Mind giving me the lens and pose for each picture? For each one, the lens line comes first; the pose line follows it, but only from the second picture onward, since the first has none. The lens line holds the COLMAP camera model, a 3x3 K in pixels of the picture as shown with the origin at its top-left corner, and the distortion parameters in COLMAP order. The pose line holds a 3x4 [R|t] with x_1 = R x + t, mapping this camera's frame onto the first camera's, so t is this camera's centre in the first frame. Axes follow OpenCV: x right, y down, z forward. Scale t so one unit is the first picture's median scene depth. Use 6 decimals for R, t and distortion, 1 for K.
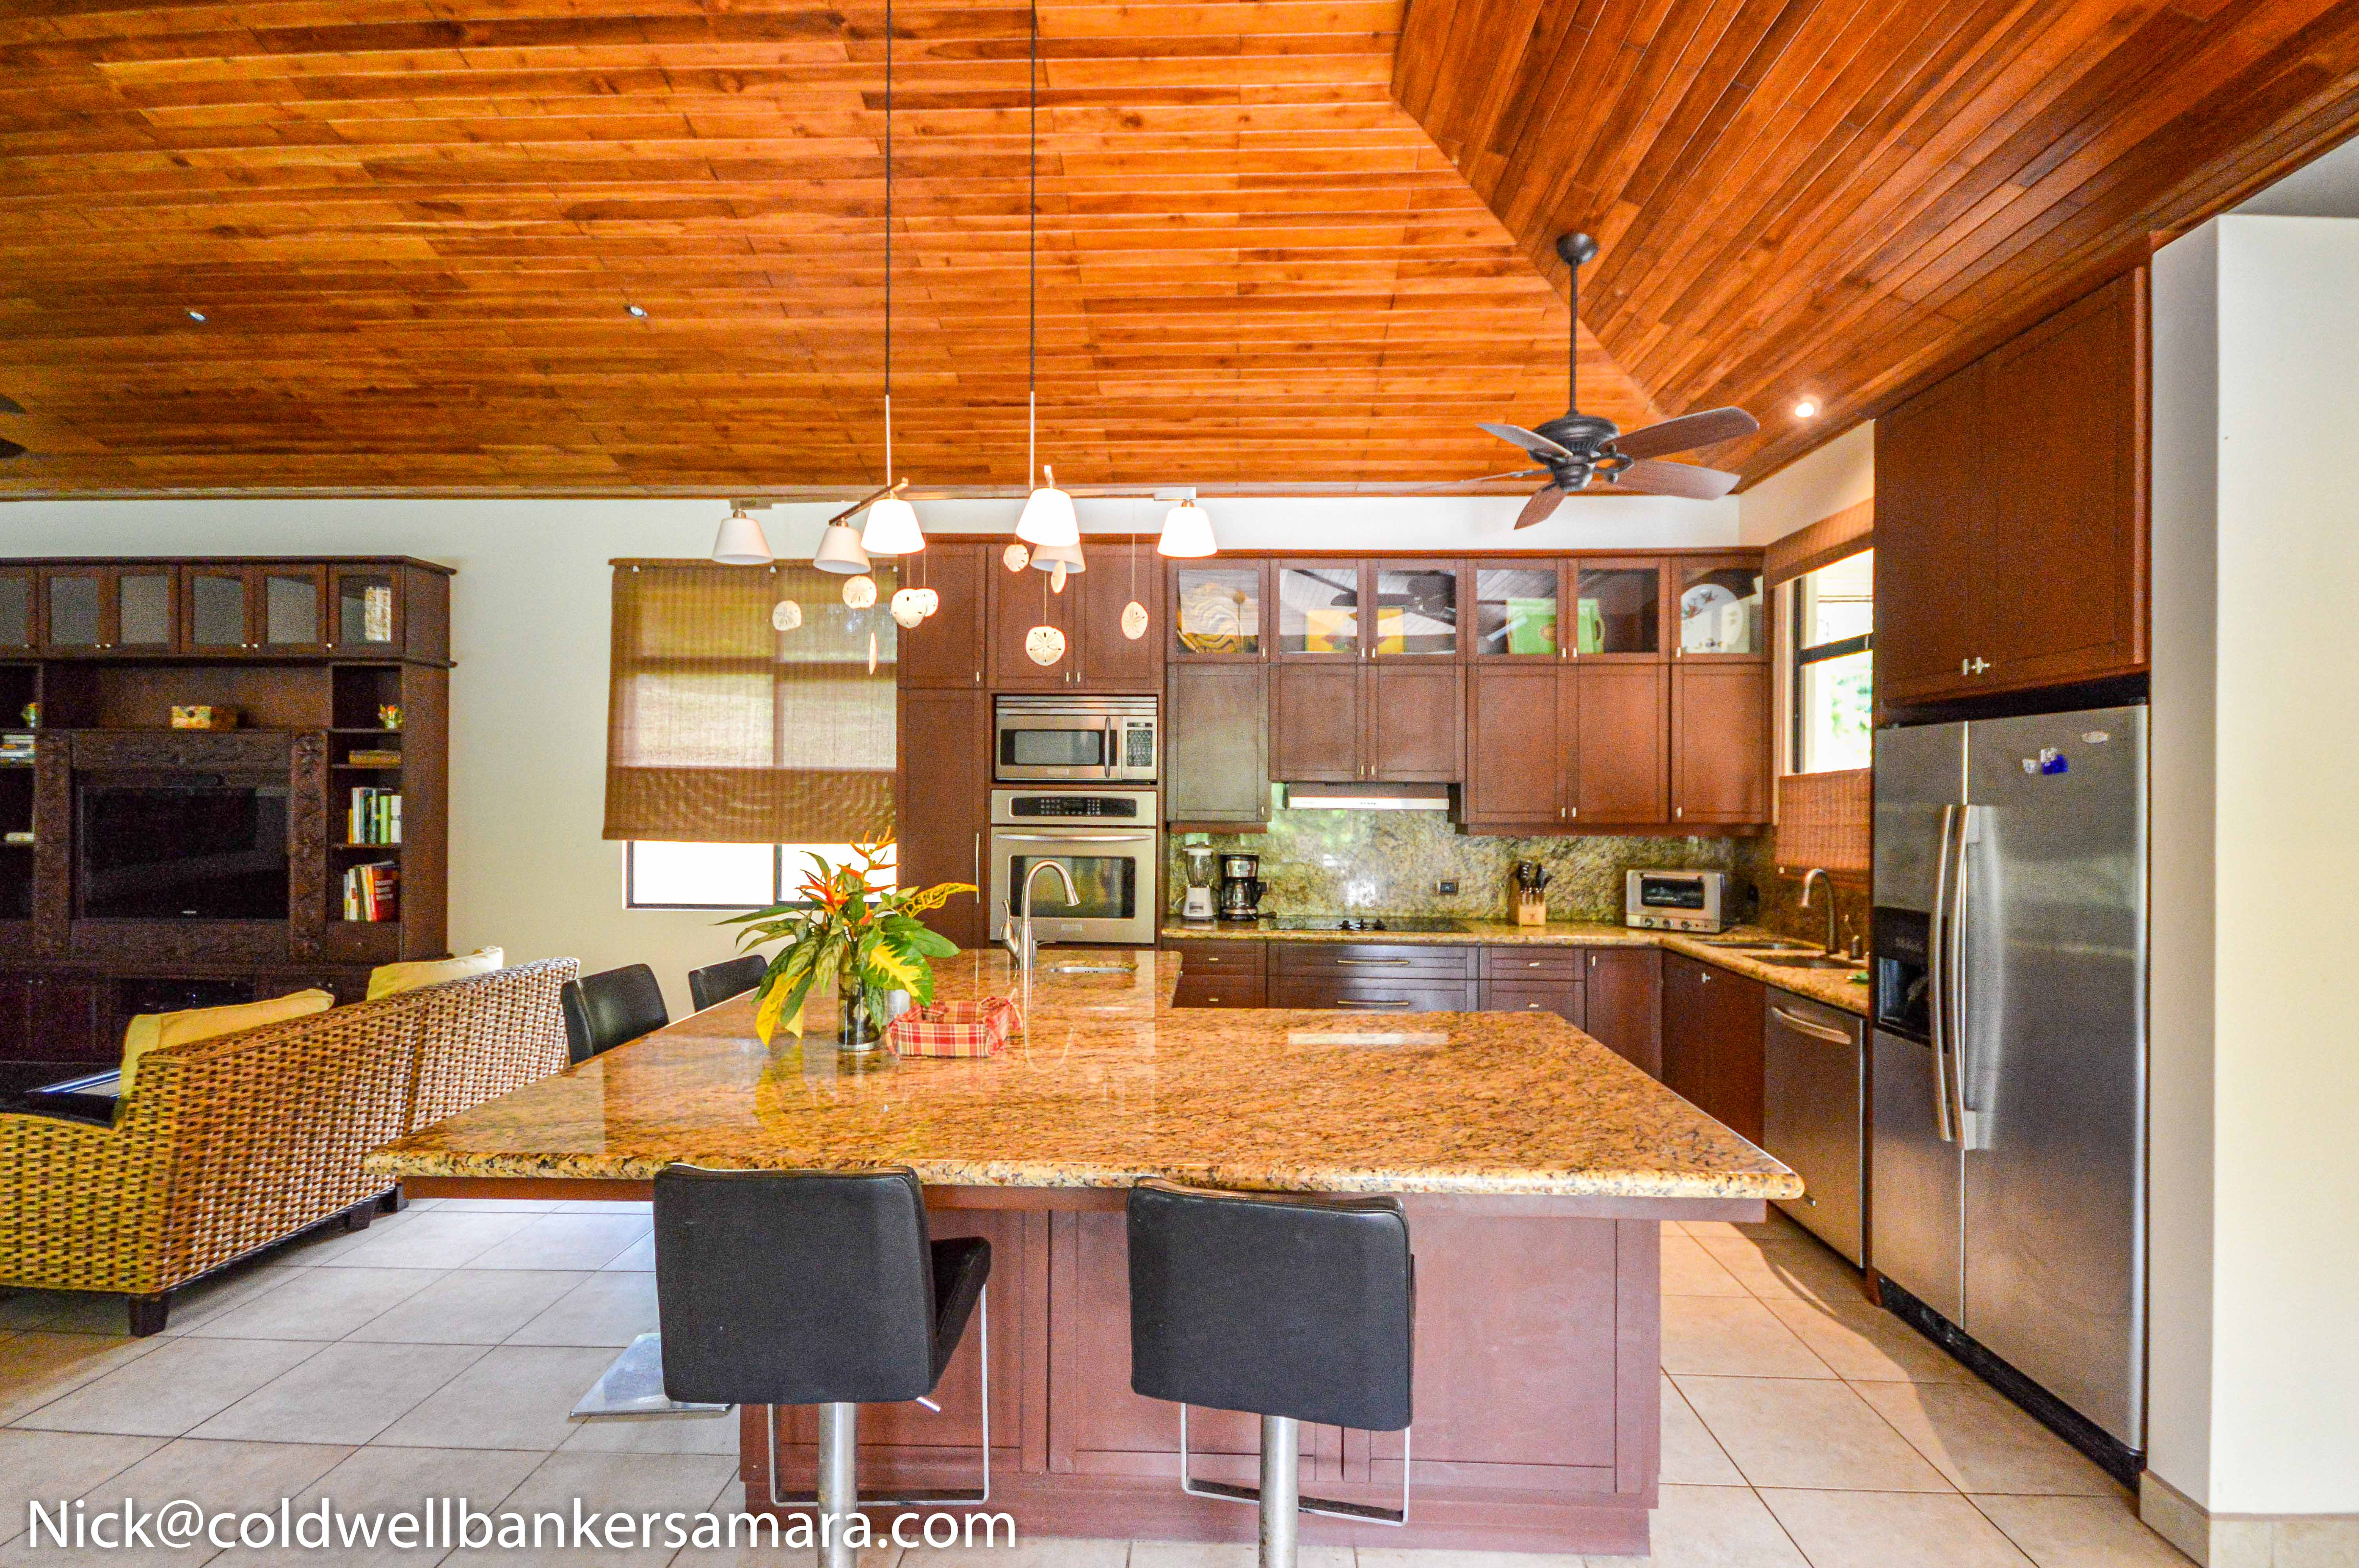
lens RADIAL K [[1058.9, 0, 1186.4], [0, 1058.9, 794.4], [0, 0, 1]] dist [0.006762, -0.000769]
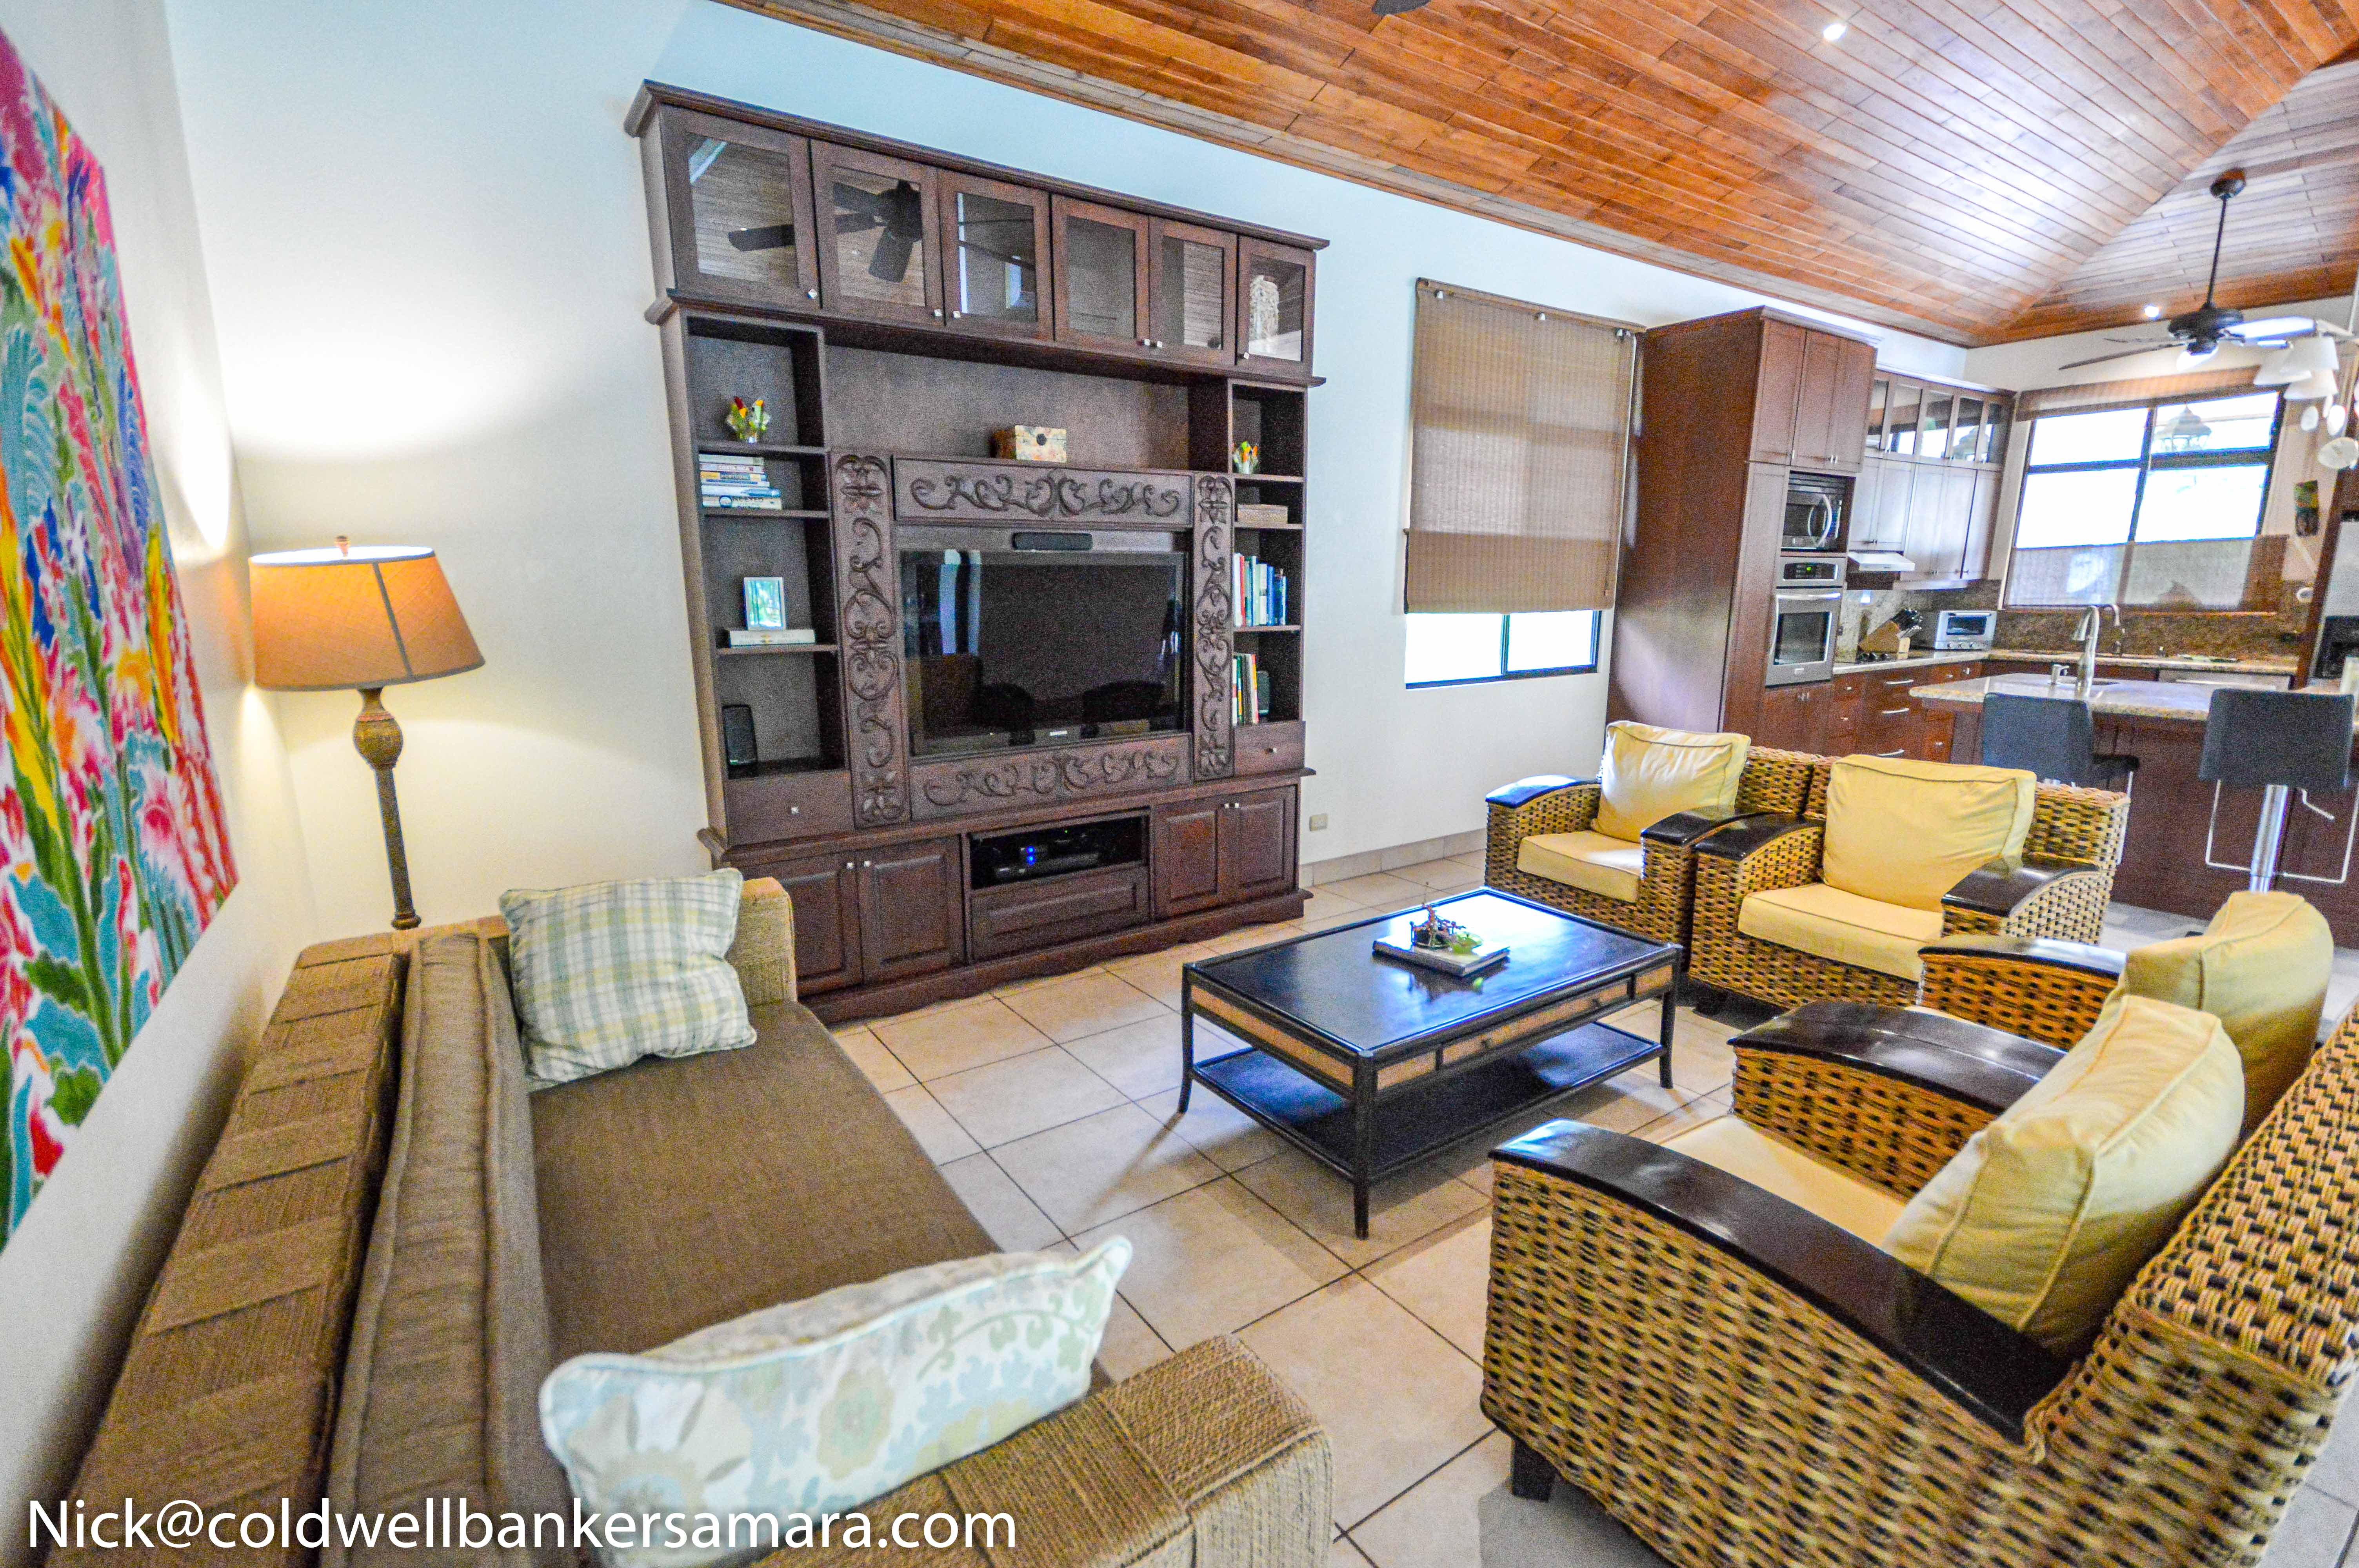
lens RADIAL K [[1058.9, 0, 1186.4], [0, 1058.9, 794.4], [0, 0, 1]] dist [0.006762, -0.000769]
pose [[0.804709, -0.128555, 0.579584, -1.278415], [0.005745, 0.977914, 0.208931, 0.003643], [-0.593642, -0.164799, 0.787674, 0.388858]]
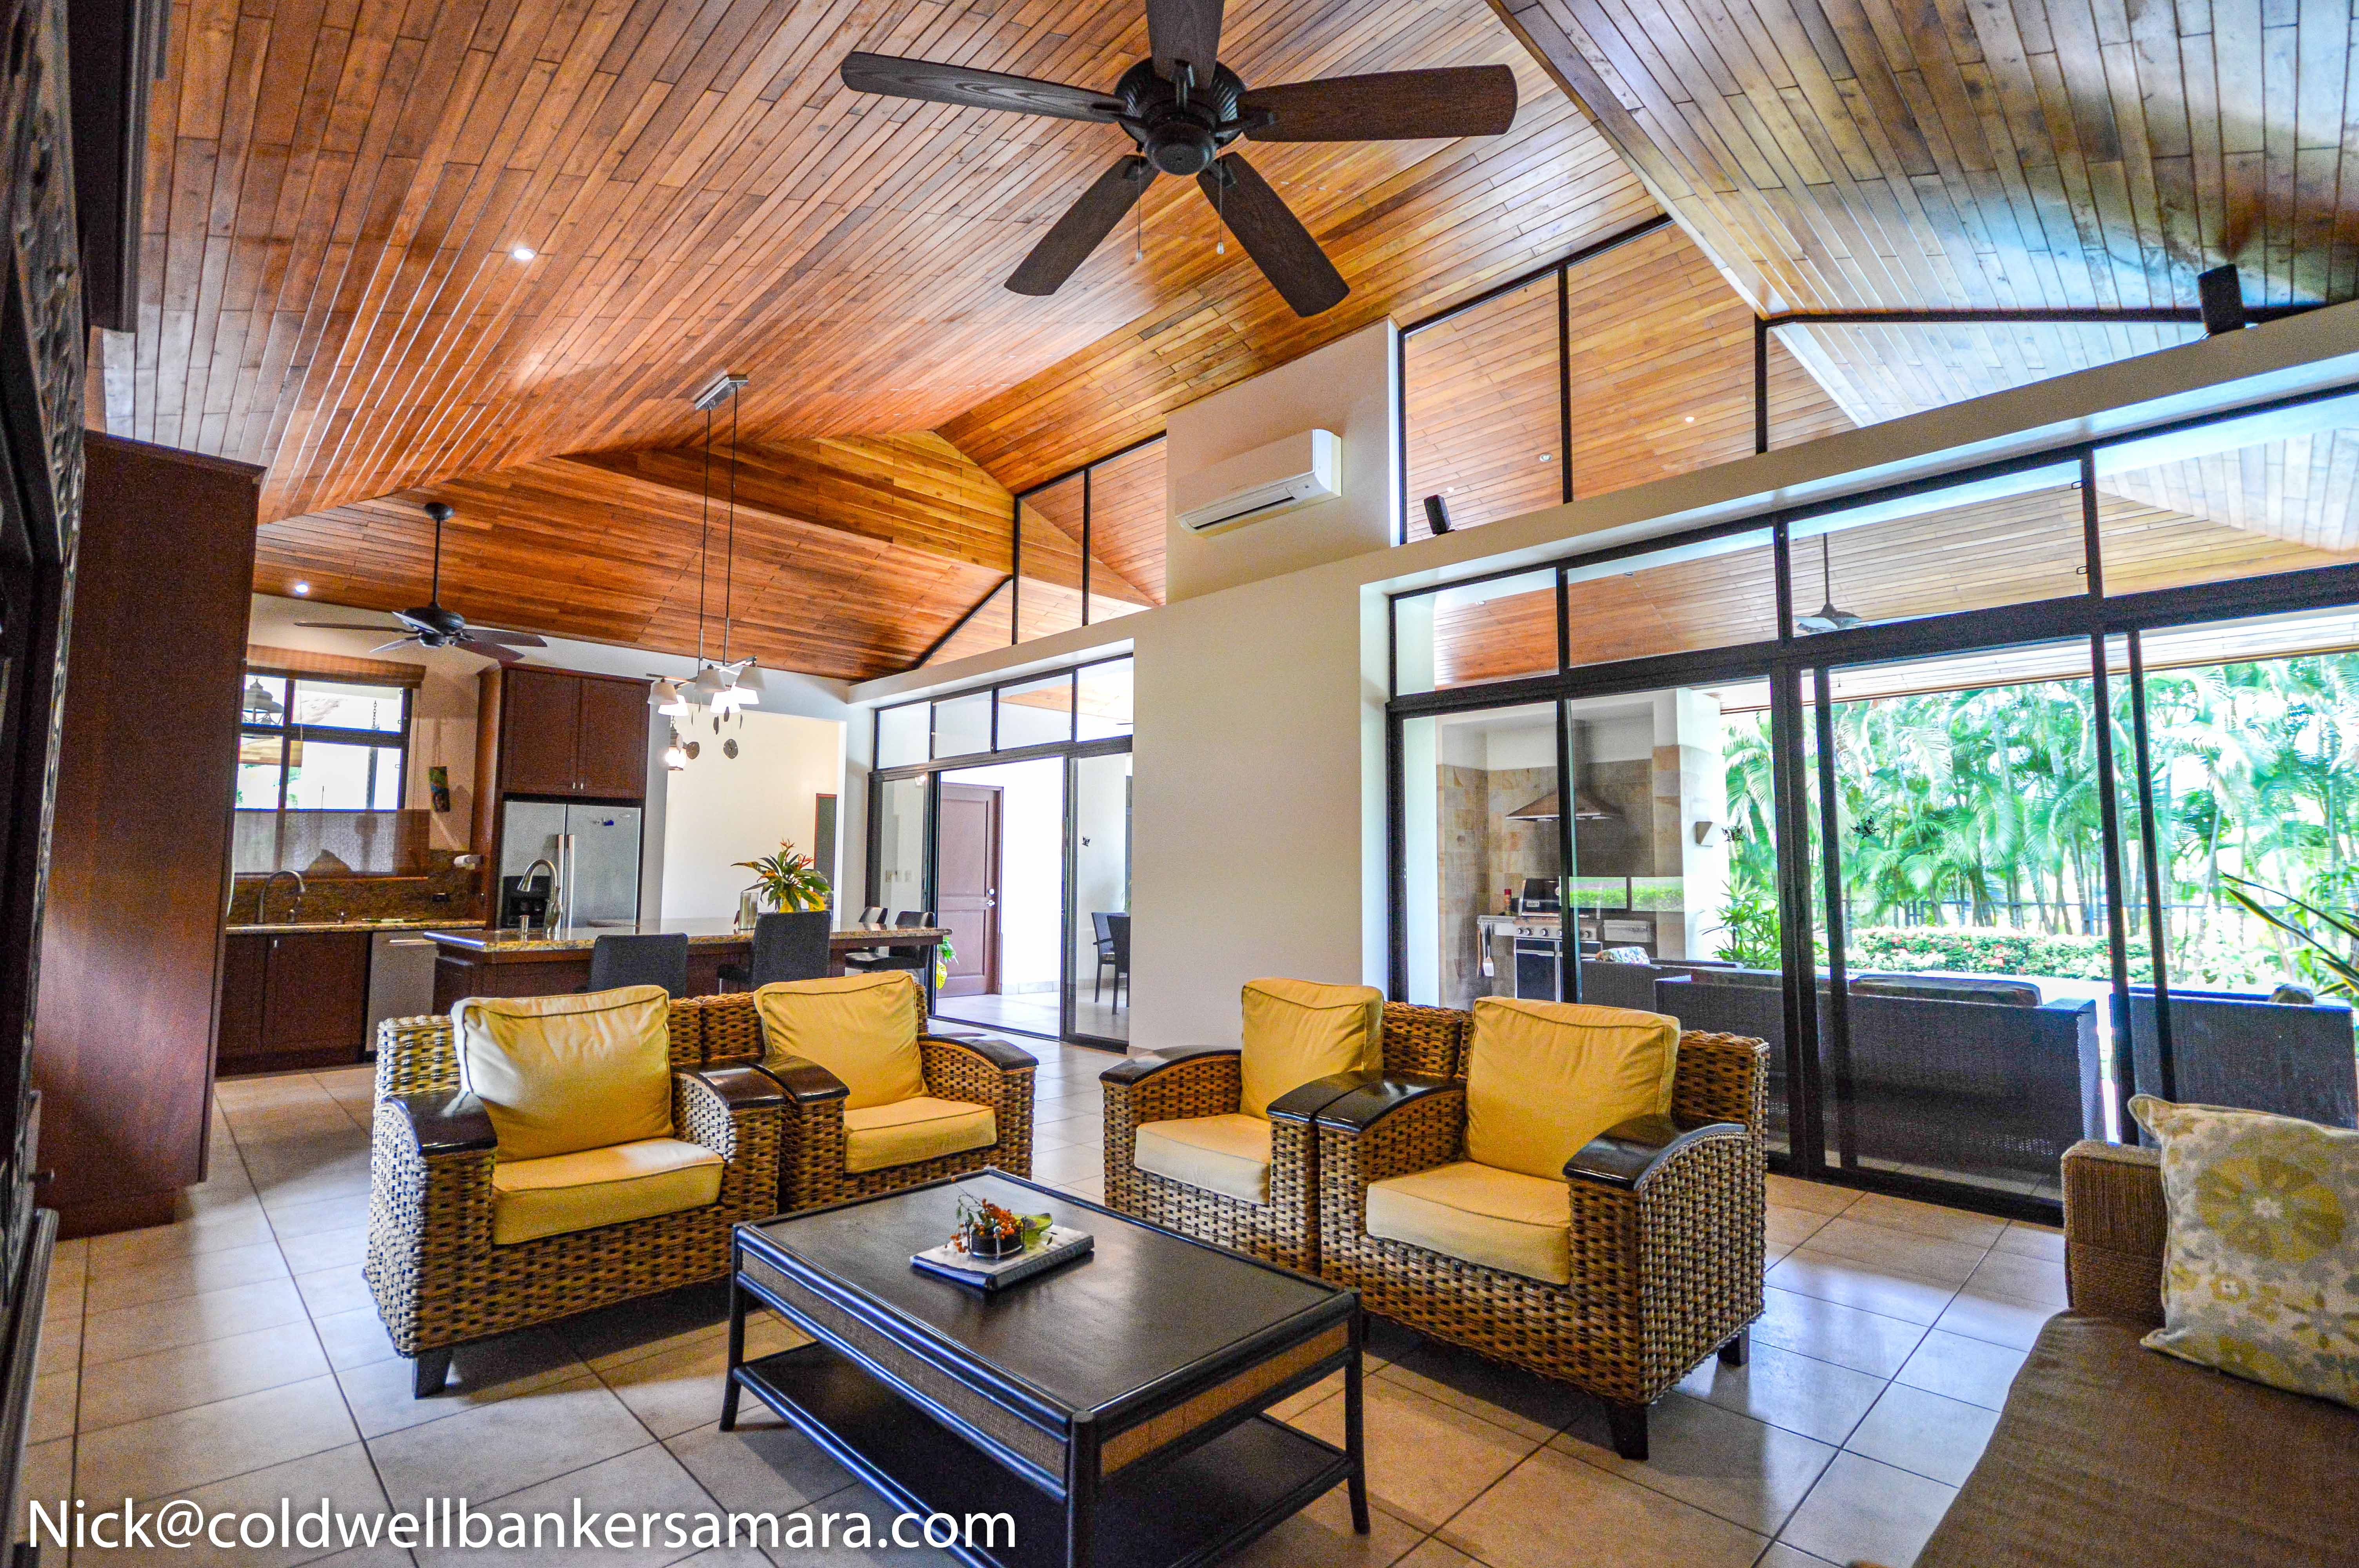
lens RADIAL K [[1054.7, 0, 1192.4], [0, 1054.7, 792.8], [0, 0, 1]] dist [0.011174, -0.000707]
pose [[-0.731422, 0.042429, 0.680604, -1.207989], [-0.010984, 0.997200, -0.073970, 0.045326], [-0.681837, -0.061579, -0.728908, 0.992281]]
